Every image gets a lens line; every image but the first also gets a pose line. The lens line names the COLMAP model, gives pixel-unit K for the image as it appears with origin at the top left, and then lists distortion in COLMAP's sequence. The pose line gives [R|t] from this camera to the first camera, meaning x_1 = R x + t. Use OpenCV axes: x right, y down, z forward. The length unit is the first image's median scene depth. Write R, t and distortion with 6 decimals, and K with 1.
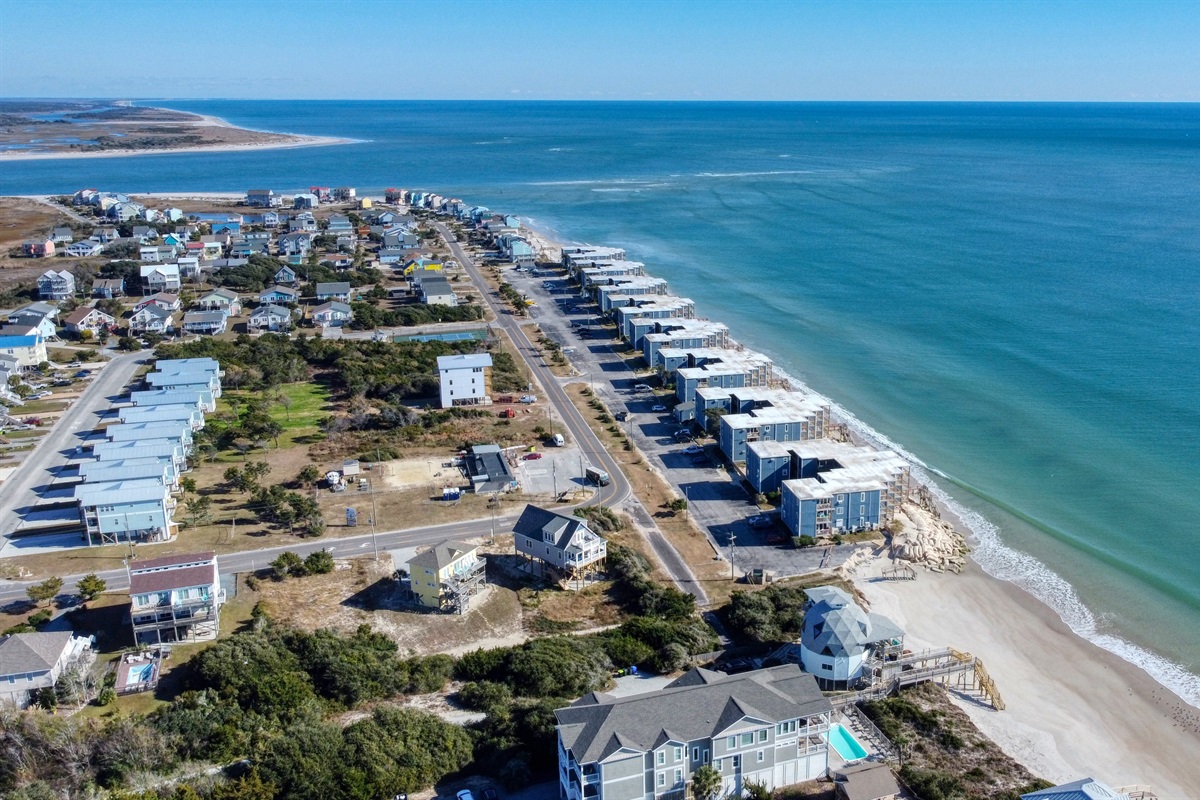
lens RADIAL K [[1004.1, 0, 702.8], [0, 1004.1, 399.5], [0, 0, 1]] dist [-0.001879, 0.004288]
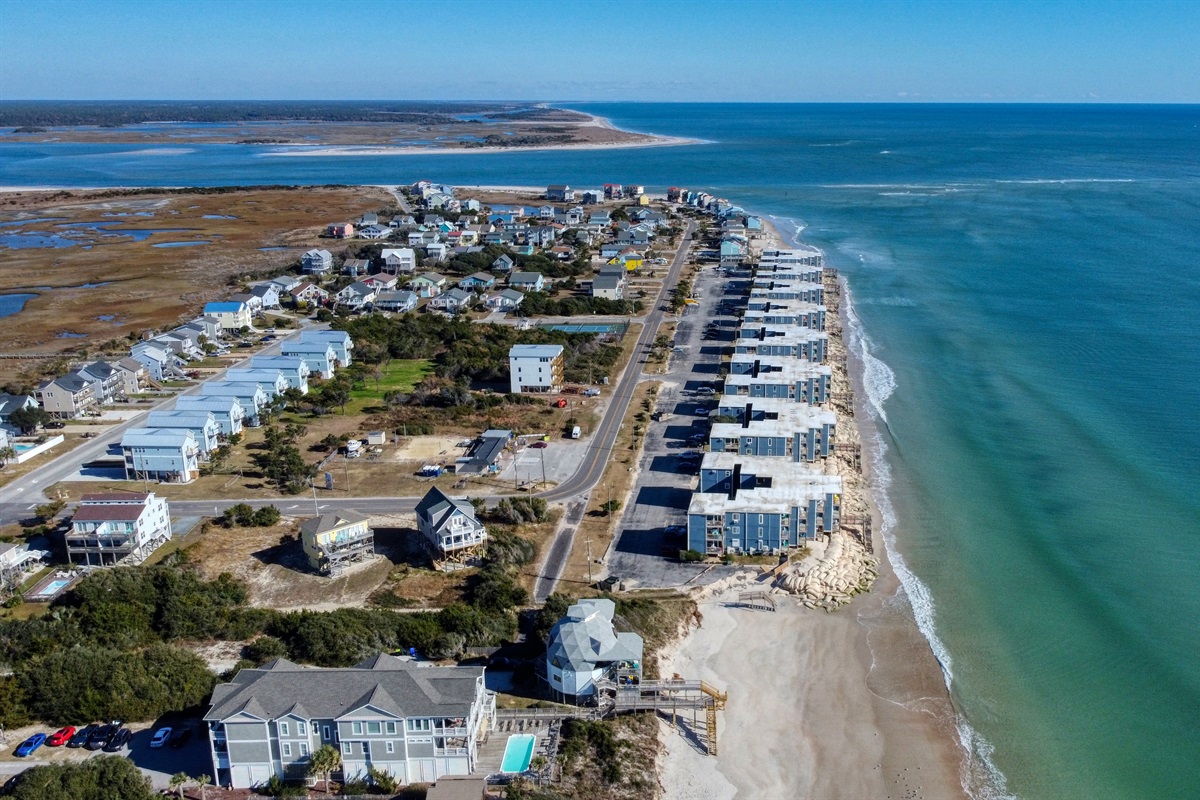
lens RADIAL K [[1004.1, 0, 702.8], [0, 1004.1, 399.5], [0, 0, 1]] dist [-0.001879, 0.004288]
pose [[0.951381, 0.088008, -0.295176, 0.365026], [-0.088792, 0.995992, 0.010773, -0.020844], [0.294941, 0.015960, 0.955382, 0.065537]]
